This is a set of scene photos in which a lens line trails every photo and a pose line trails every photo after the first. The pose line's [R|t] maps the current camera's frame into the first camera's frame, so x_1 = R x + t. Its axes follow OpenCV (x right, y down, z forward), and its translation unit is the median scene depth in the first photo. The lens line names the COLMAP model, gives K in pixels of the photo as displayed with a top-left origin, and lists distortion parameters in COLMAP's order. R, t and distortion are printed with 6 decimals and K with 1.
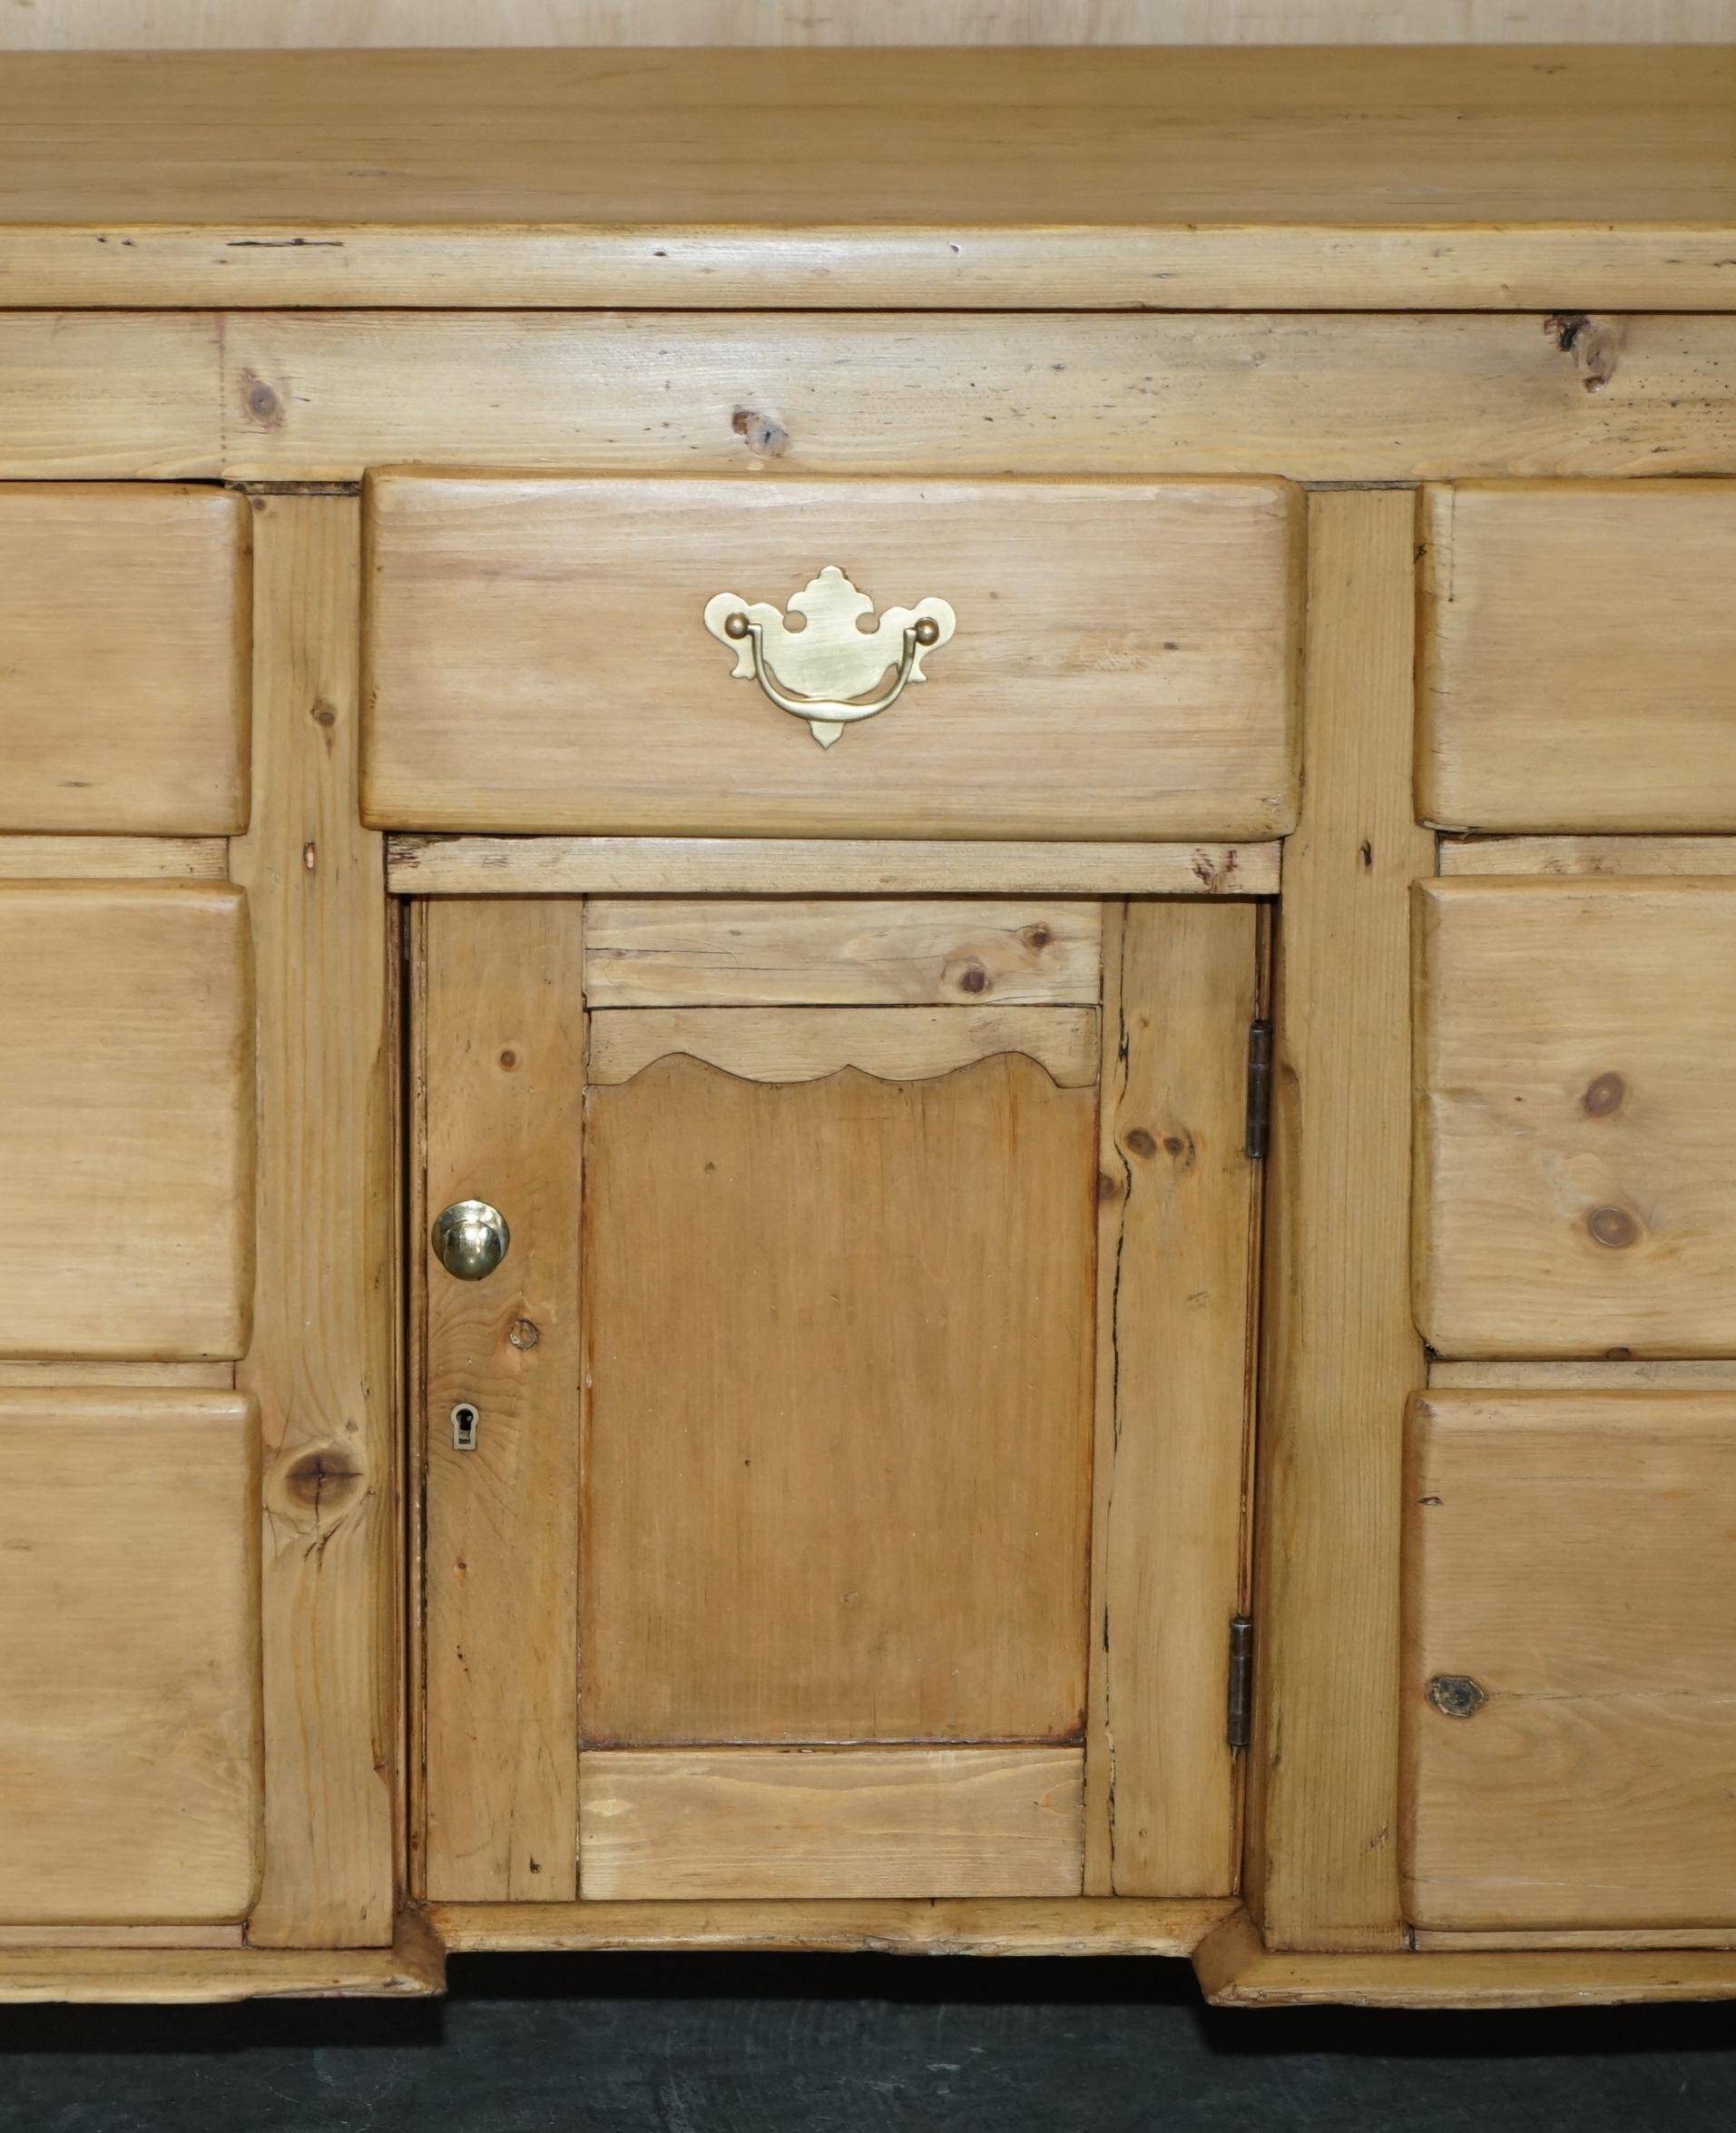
lens RADIAL K [[7128.0, 0, 688.3], [0, 7128.0, 1147.3], [0, 0, 1]] dist [-0.023264, 0.000000]
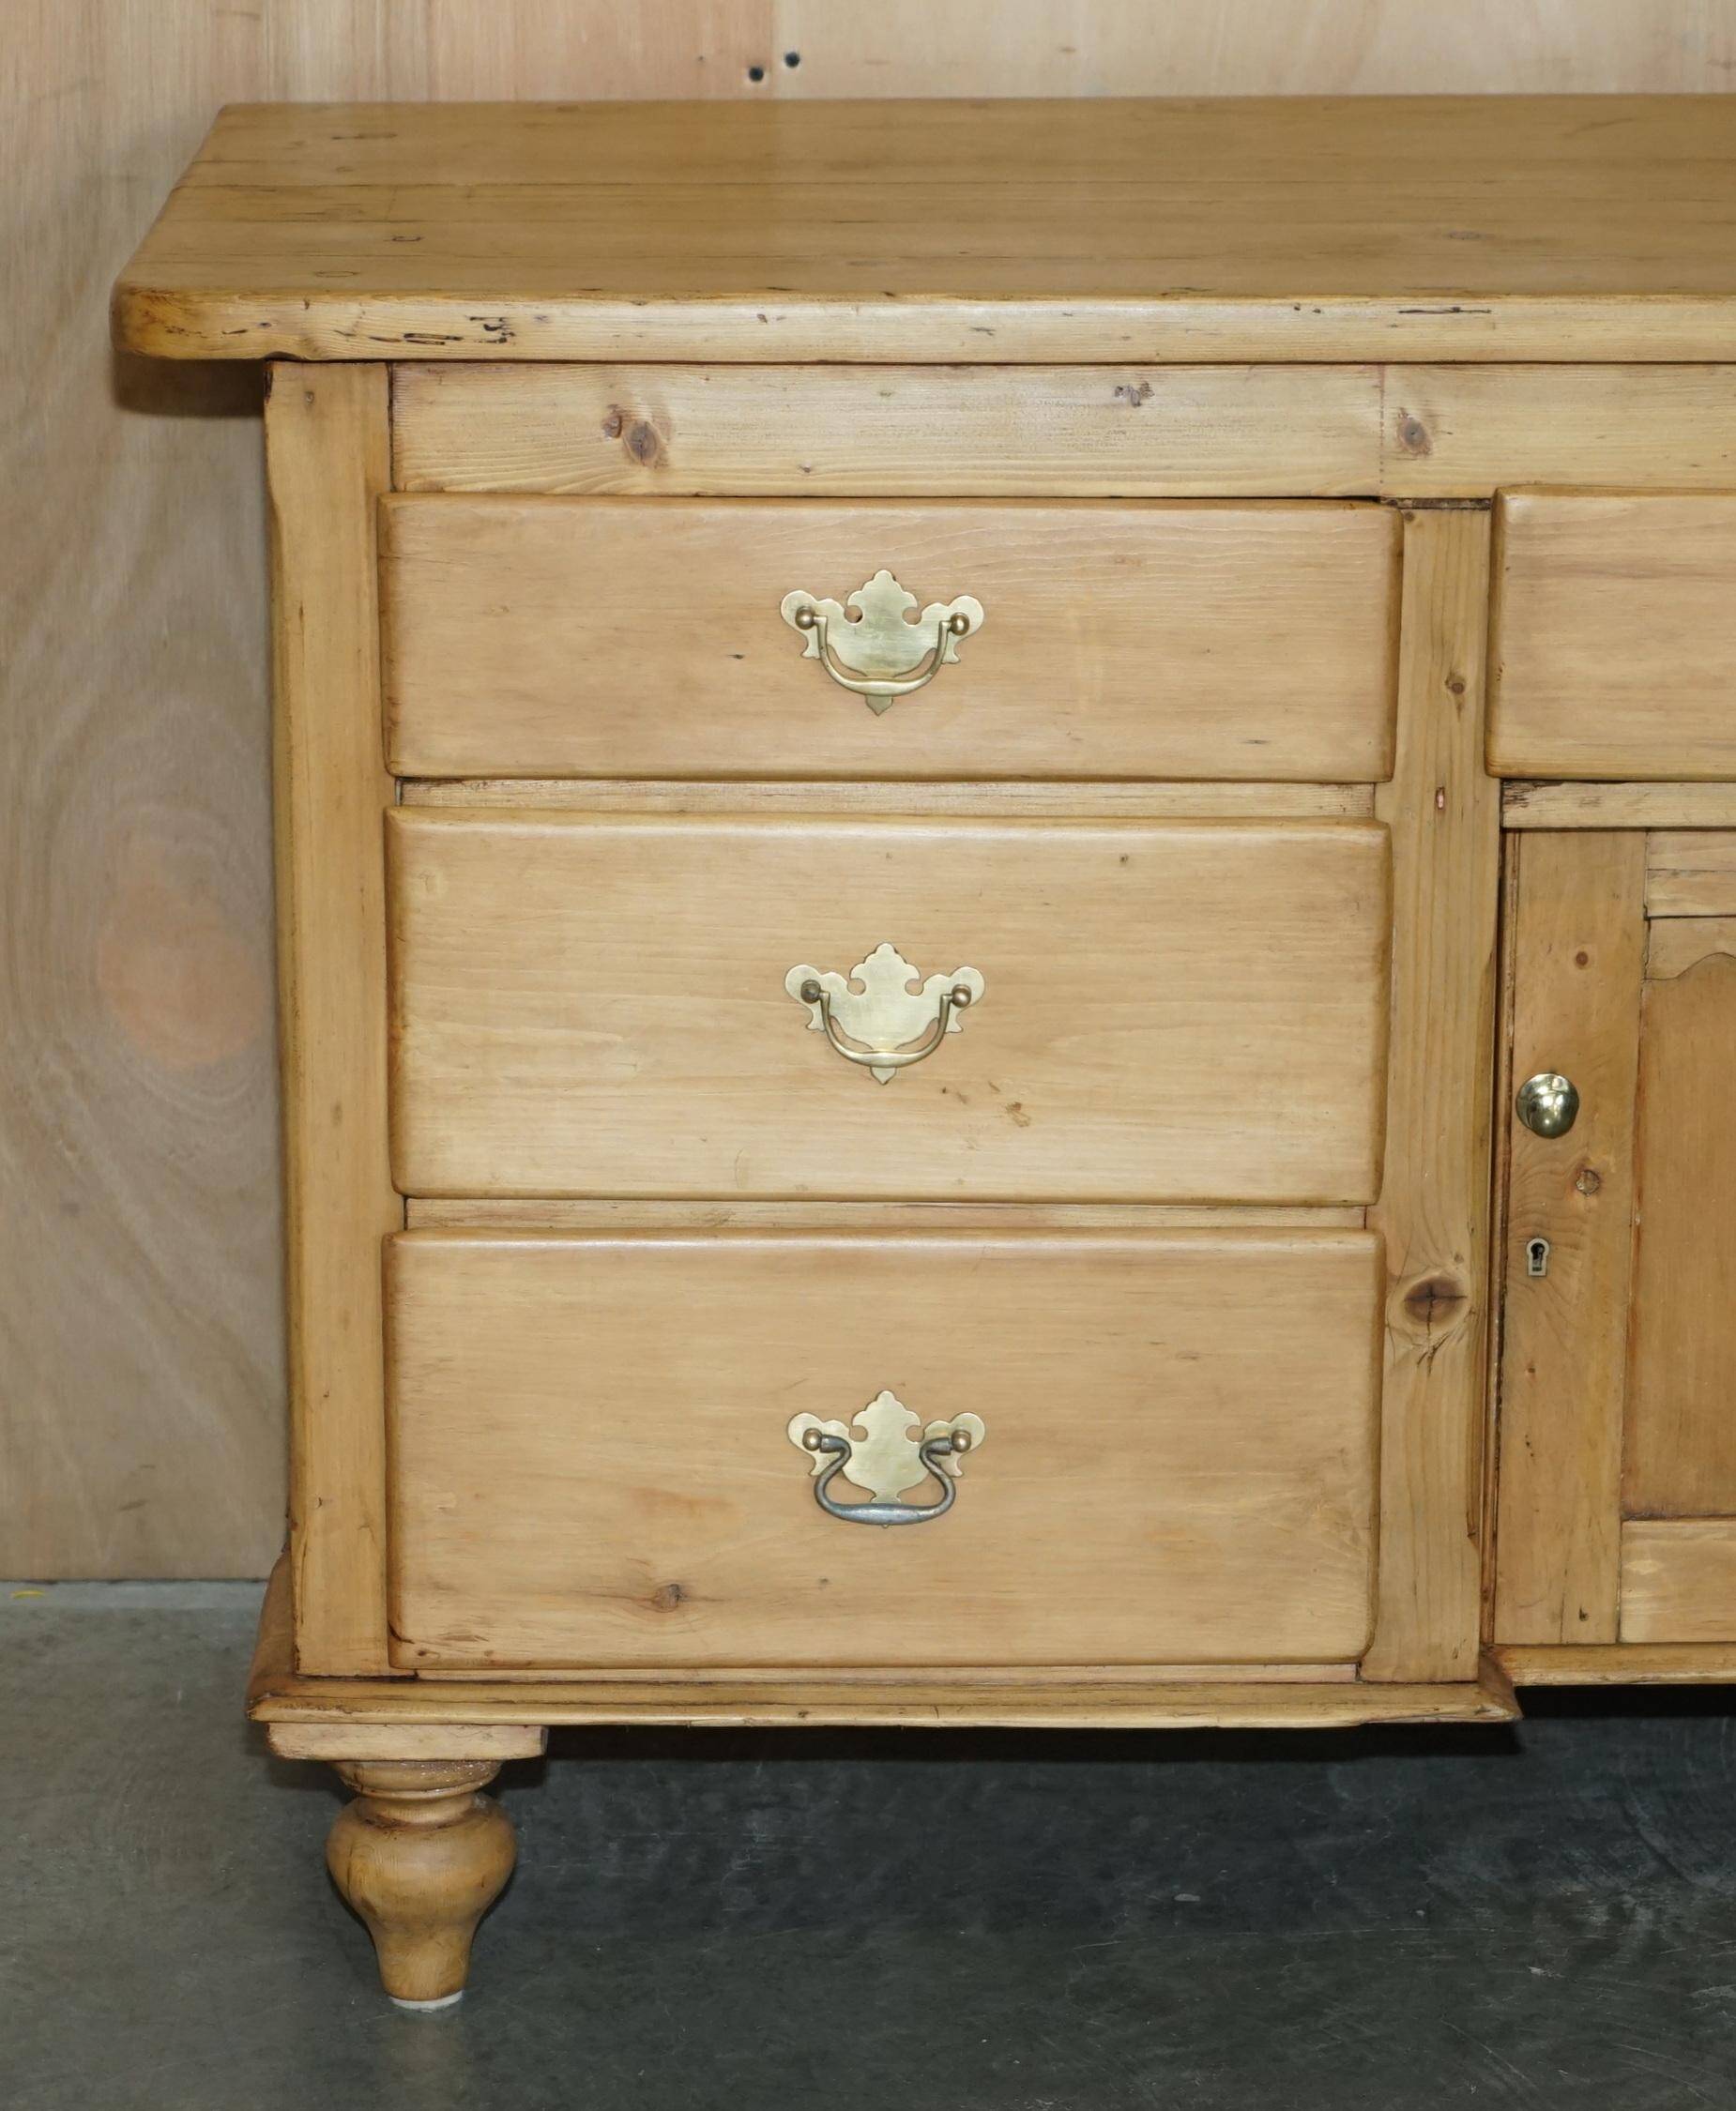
lens RADIAL K [[7434.8, 0, 882.6], [0, 7434.8, 1043.7], [0, 0, 1]] dist [-0.063084, 0.000000]
pose [[0.999995, -0.003073, -0.001223, -0.145177], [0.003097, 0.999794, 0.020065, -0.023969], [0.001161, -0.020068, 0.999798, -0.281991]]
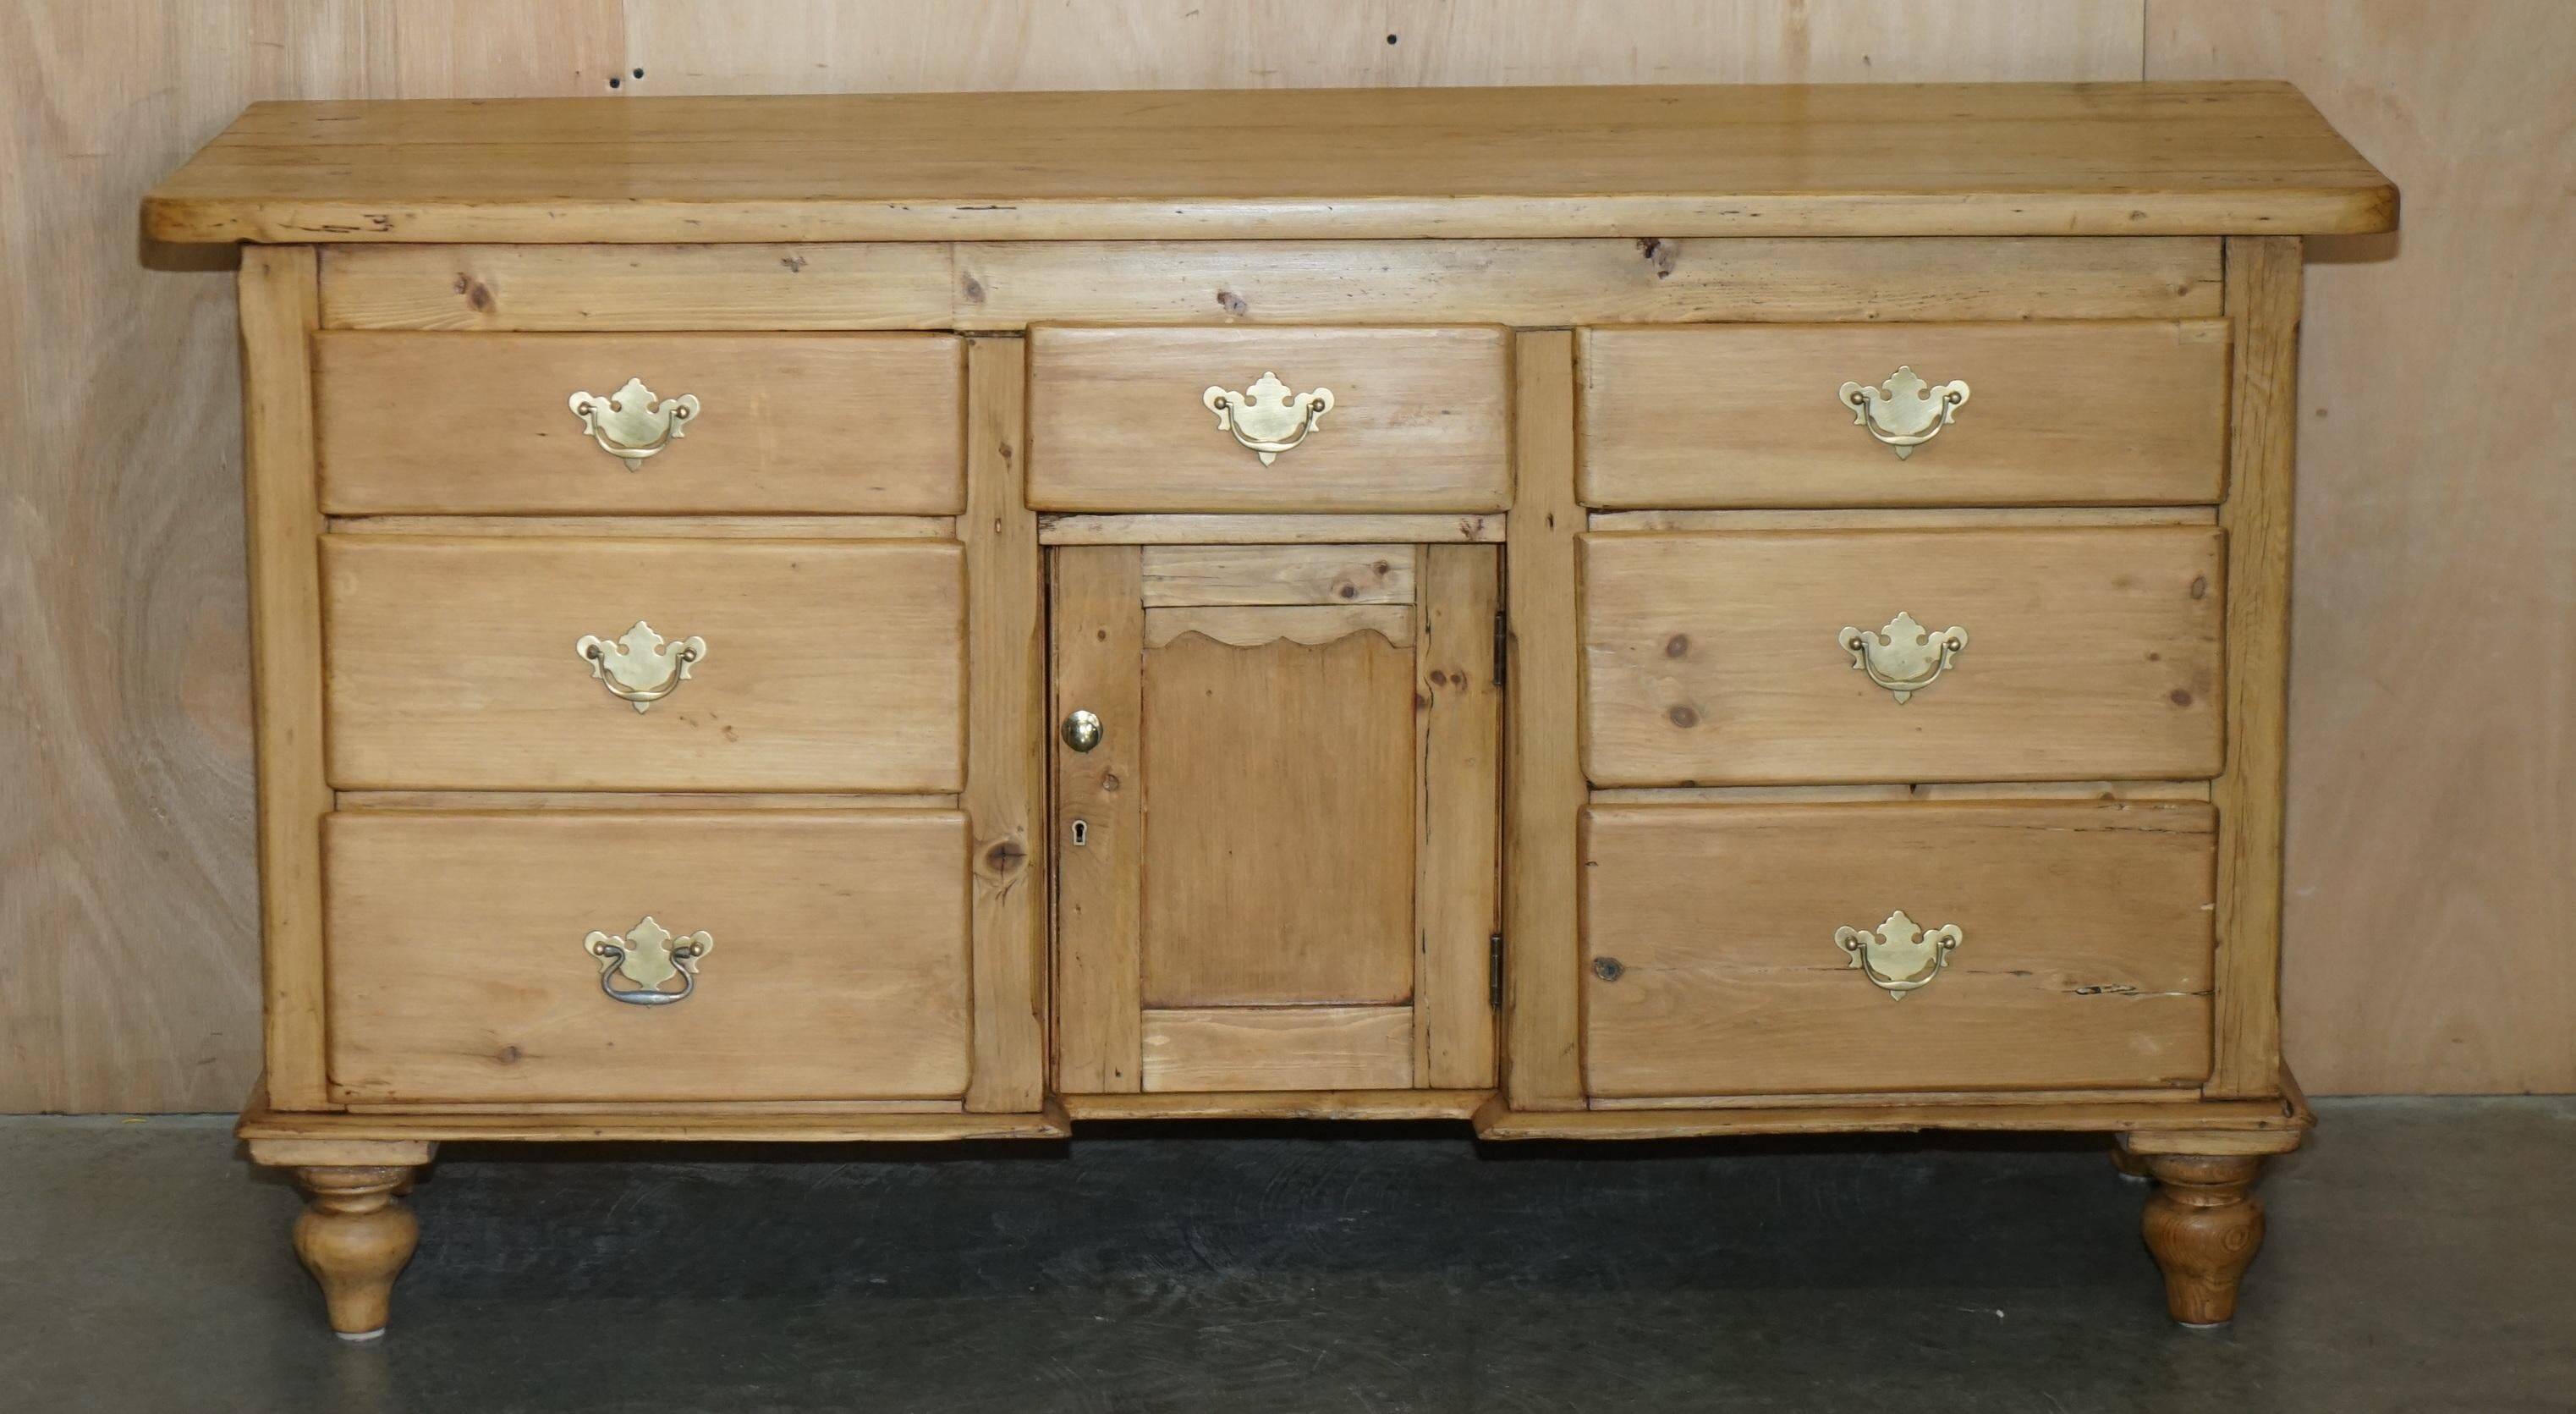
lens RADIAL K [[6606.7, 0, 1220.2], [0, 6606.7, 618.2], [0, 0, 1]] dist [-0.052210, 0.000000]
pose [[0.999975, -0.007130, -0.000306, 0.006660], [0.007103, 0.998497, -0.054348, 0.079056], [0.000693, 0.054344, 0.998522, -0.752858]]
